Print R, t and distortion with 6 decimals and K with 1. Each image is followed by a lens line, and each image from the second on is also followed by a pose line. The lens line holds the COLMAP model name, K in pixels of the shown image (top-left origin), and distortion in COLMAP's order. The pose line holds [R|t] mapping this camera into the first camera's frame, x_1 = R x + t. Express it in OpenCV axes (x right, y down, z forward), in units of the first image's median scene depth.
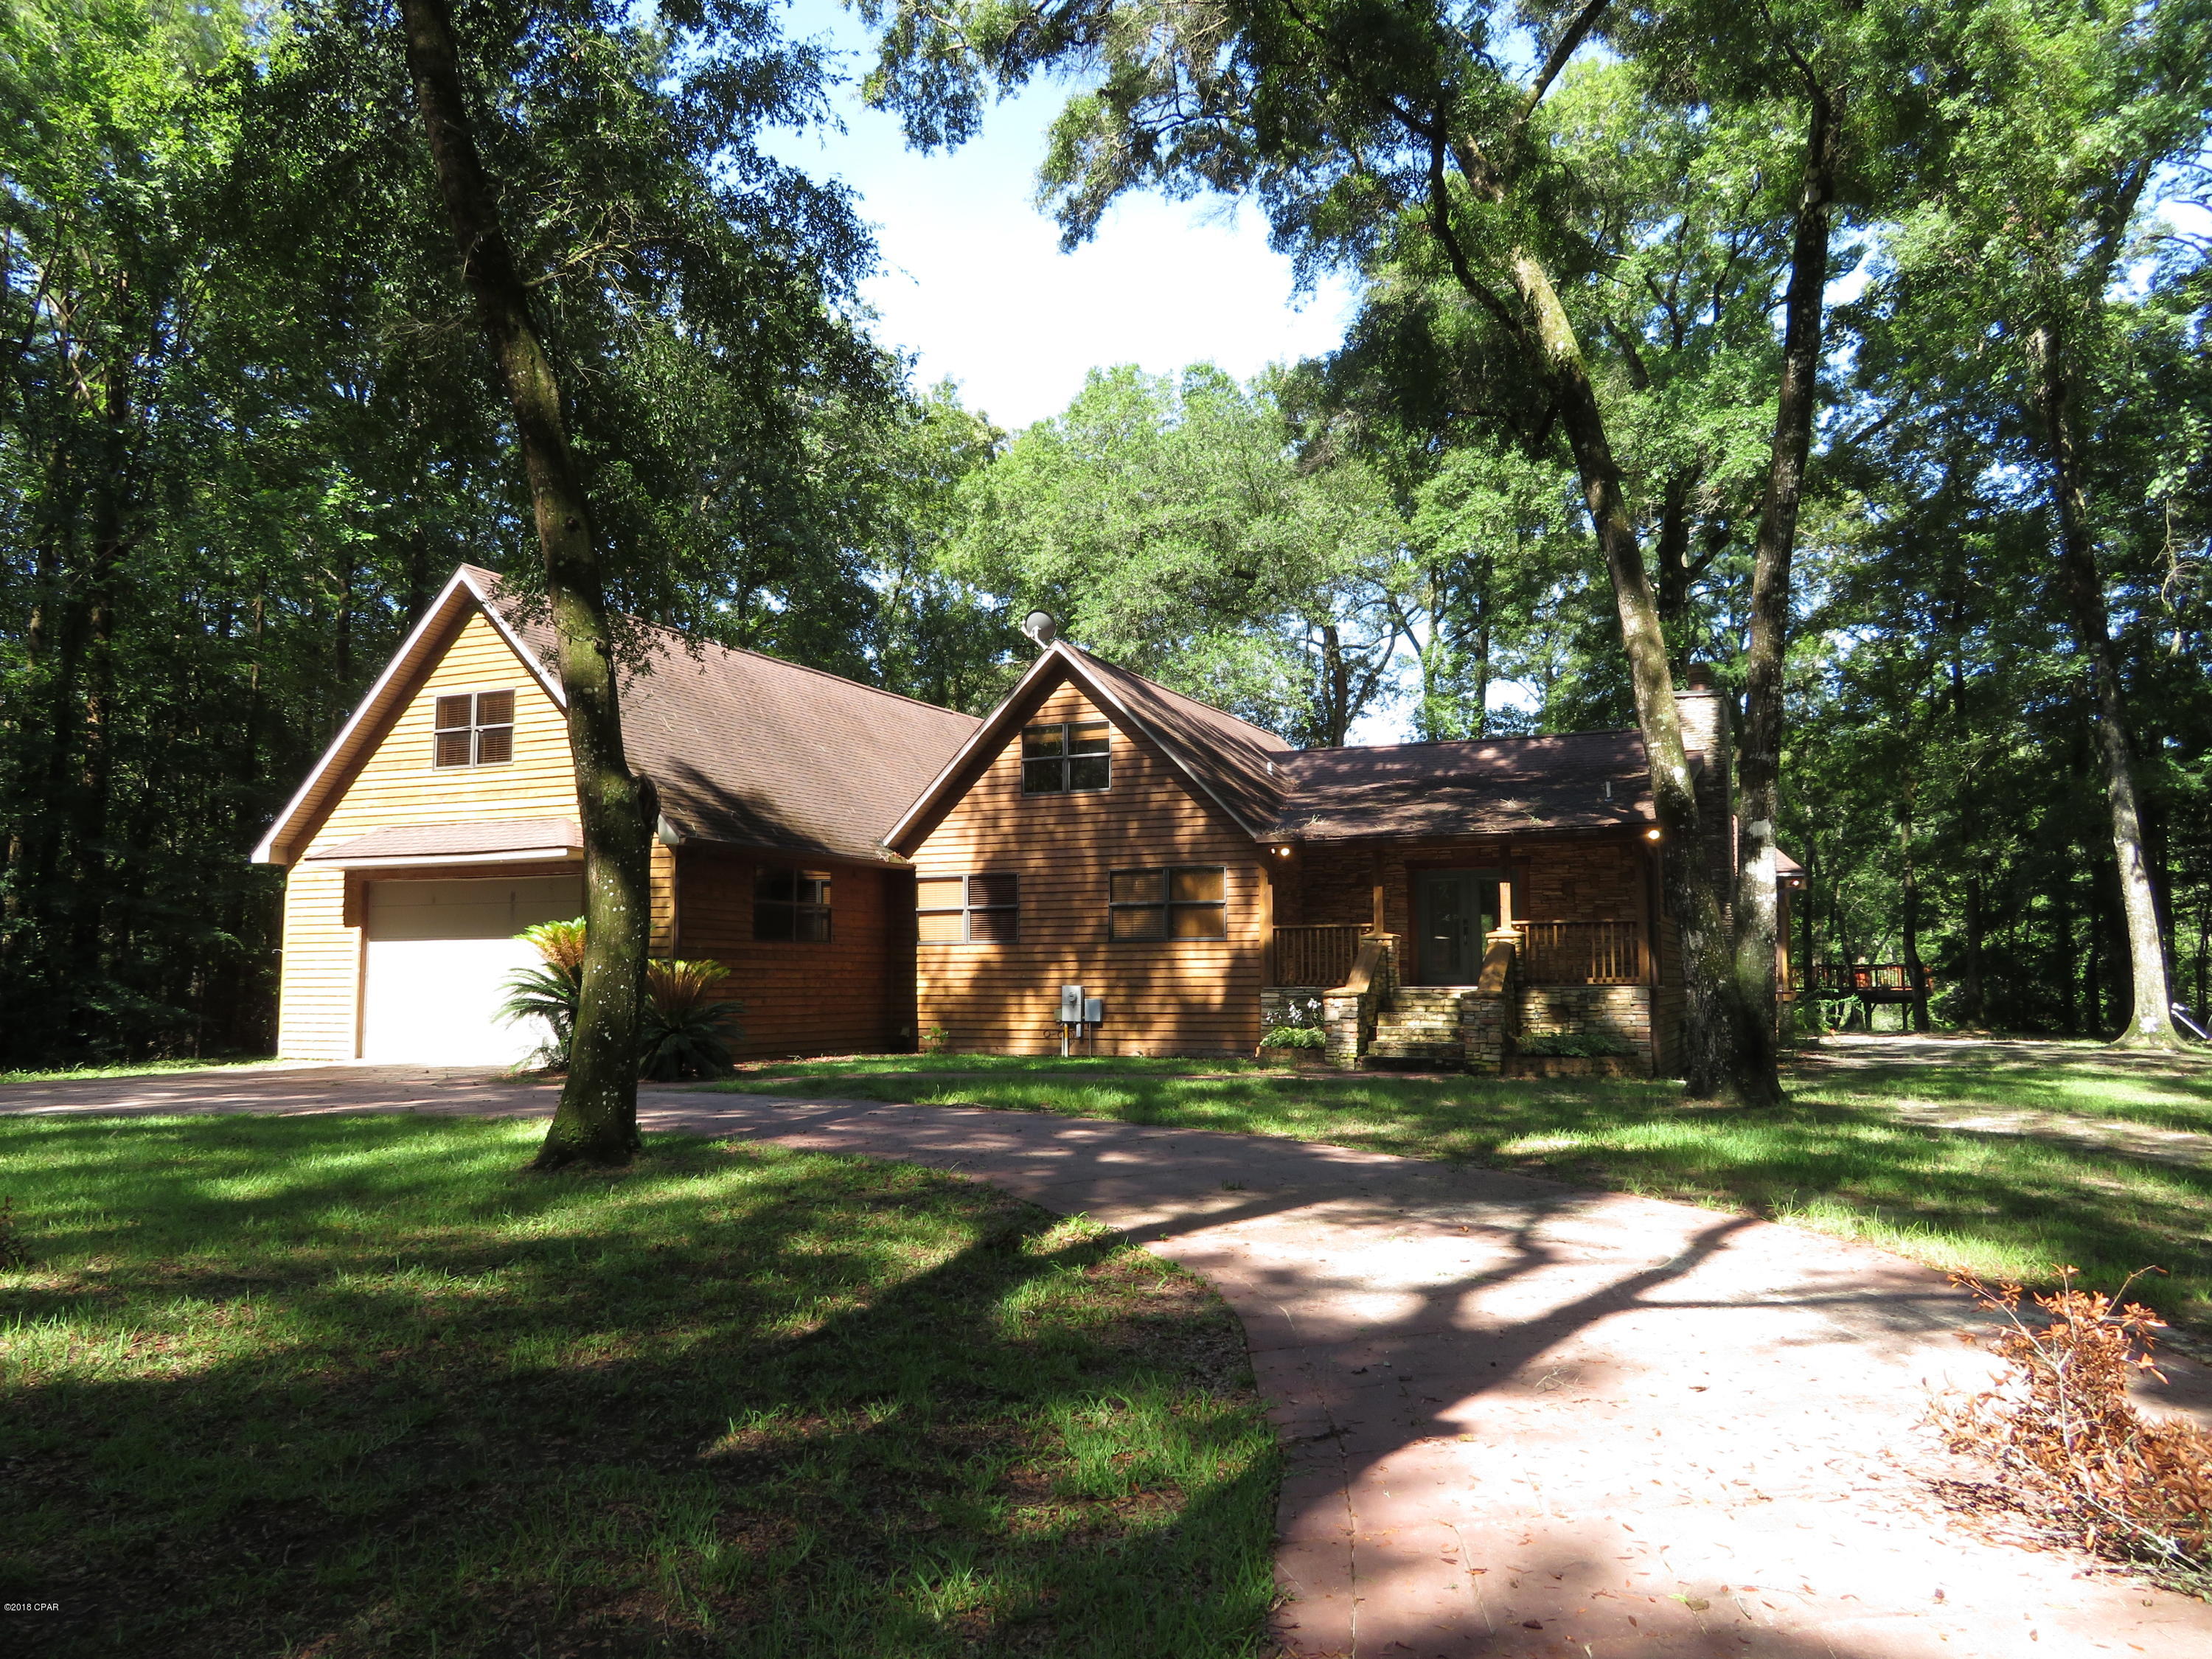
lens RADIAL K [[1839.5, 0, 1106.0], [0, 1839.5, 829.5], [0, 0, 1]] dist [0.009002, 0.004850]
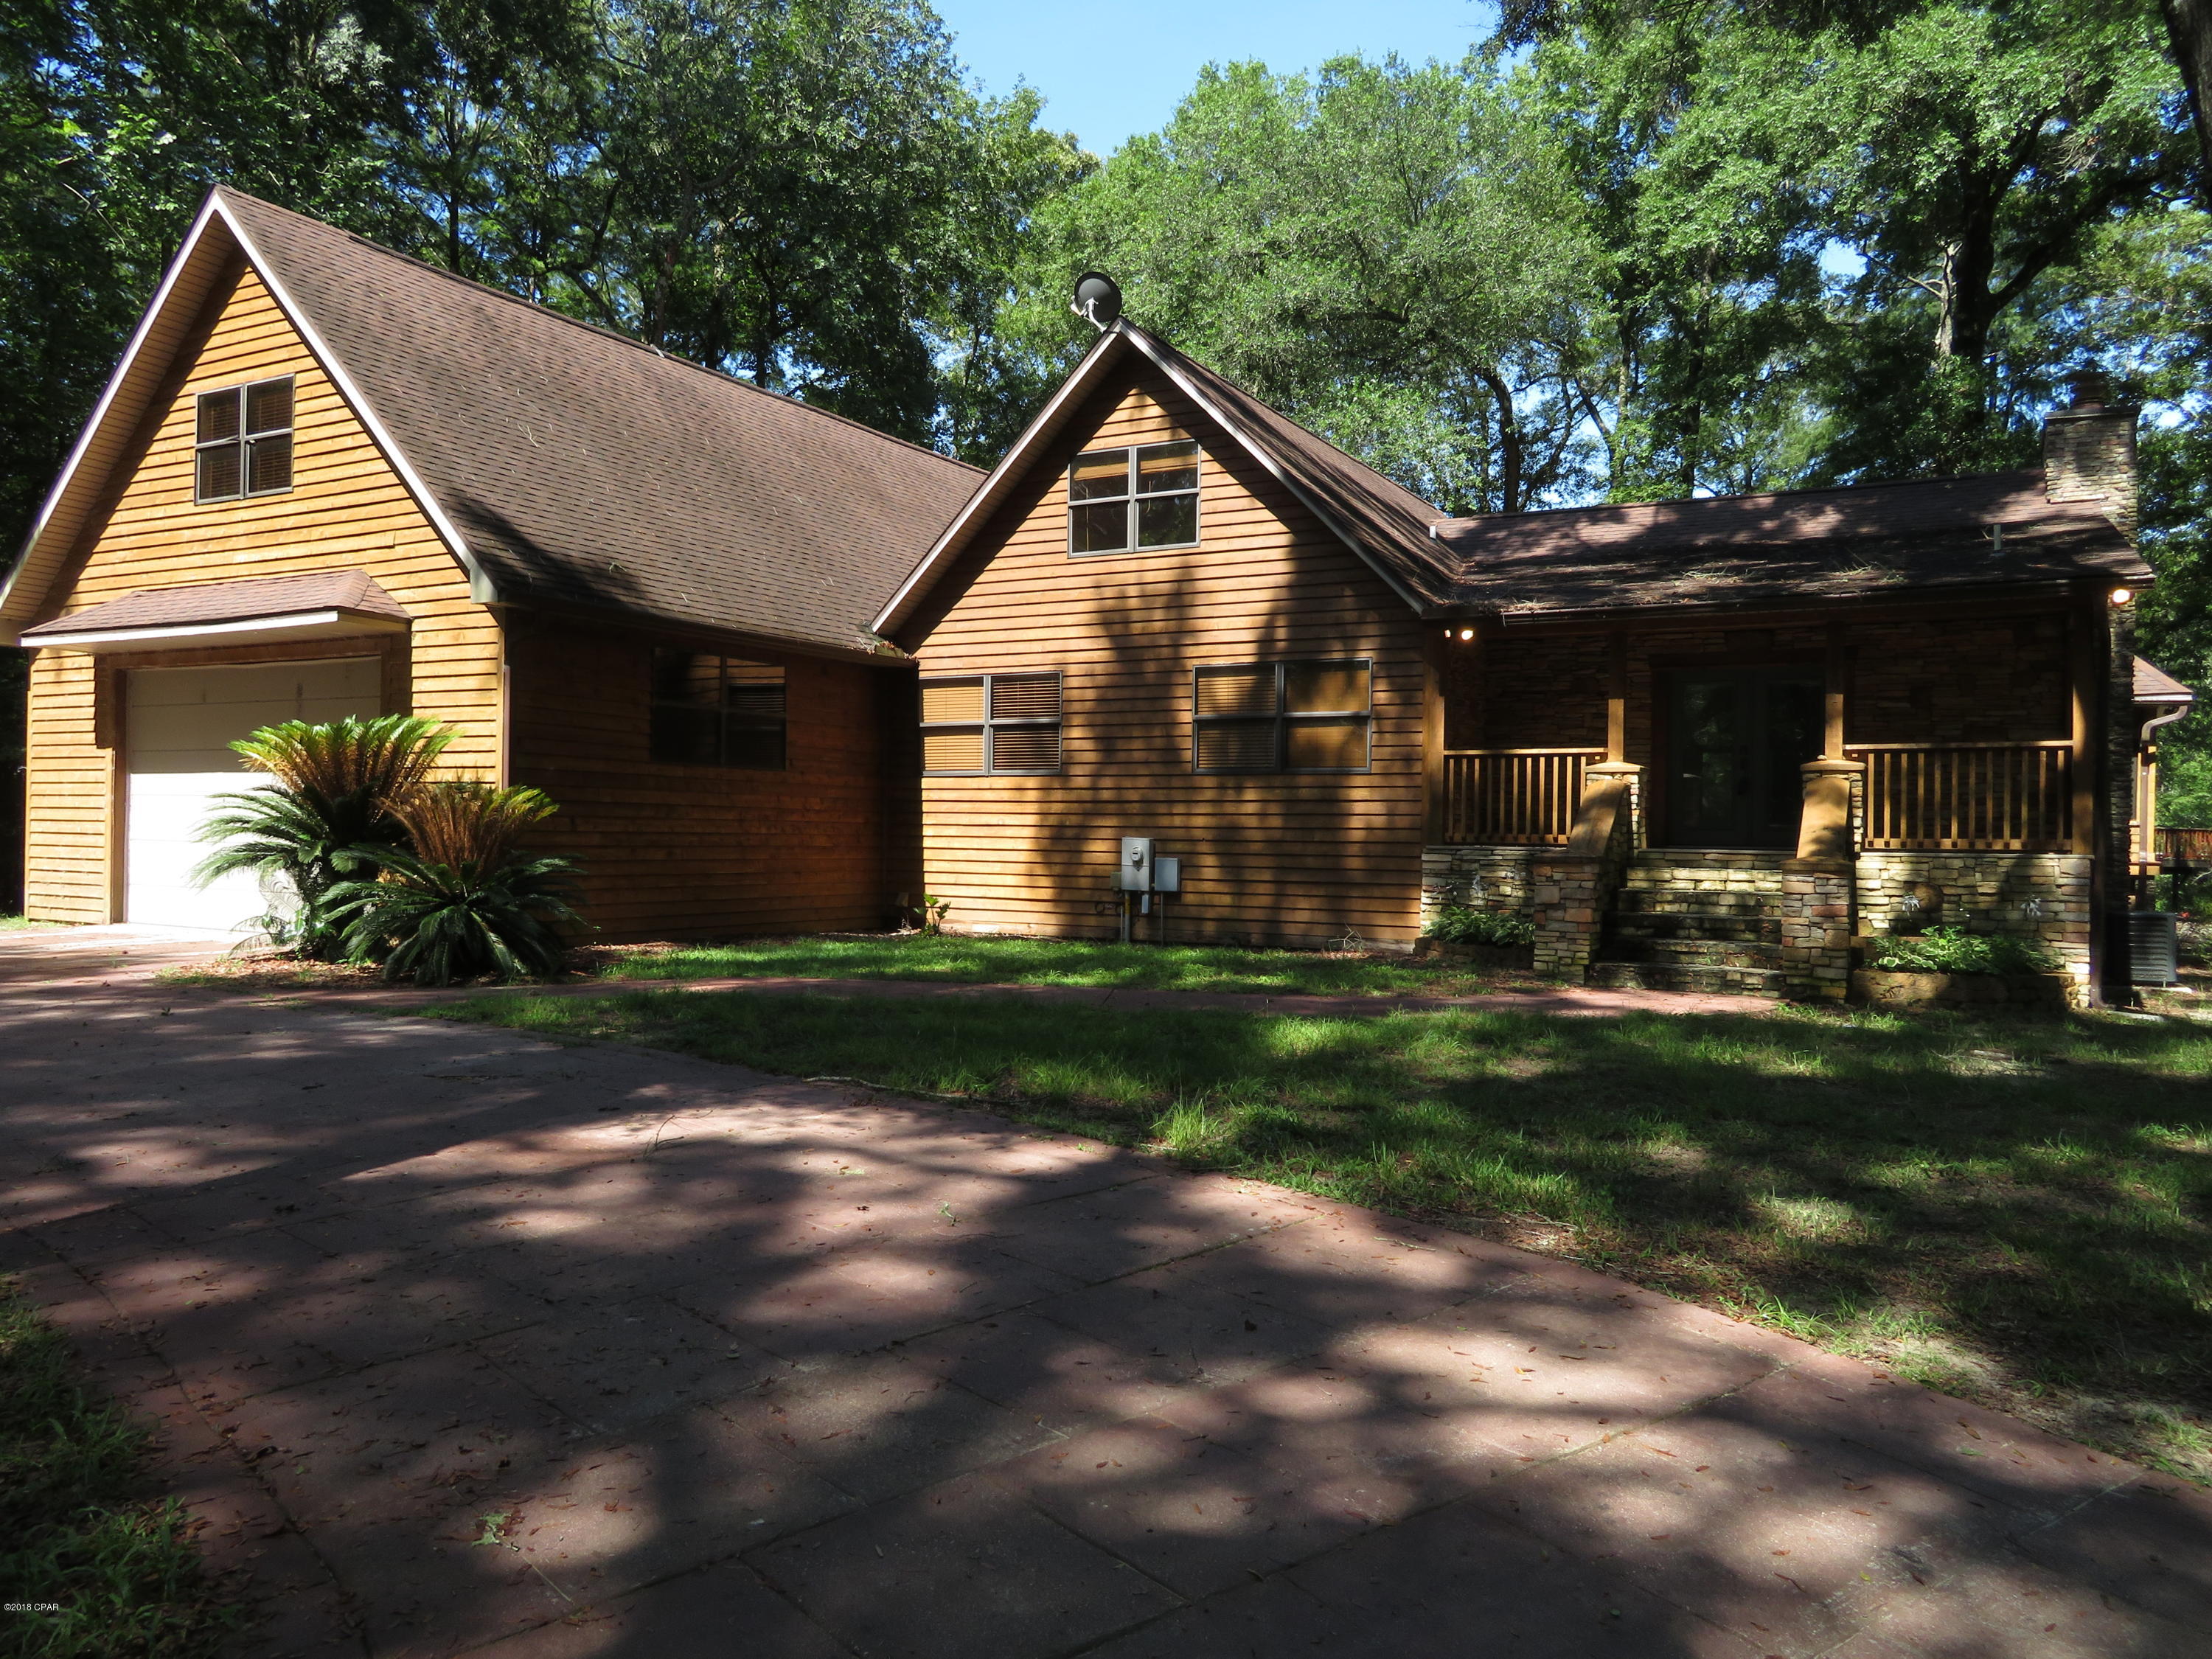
lens RADIAL K [[1839.5, 0, 1106.0], [0, 1839.5, 829.5], [0, 0, 1]] dist [0.009002, 0.004850]
pose [[0.997649, 0.016770, -0.066449, 0.014165], [-0.011398, 0.996696, 0.080414, 0.025944], [0.067578, -0.079468, 0.994544, 0.308346]]
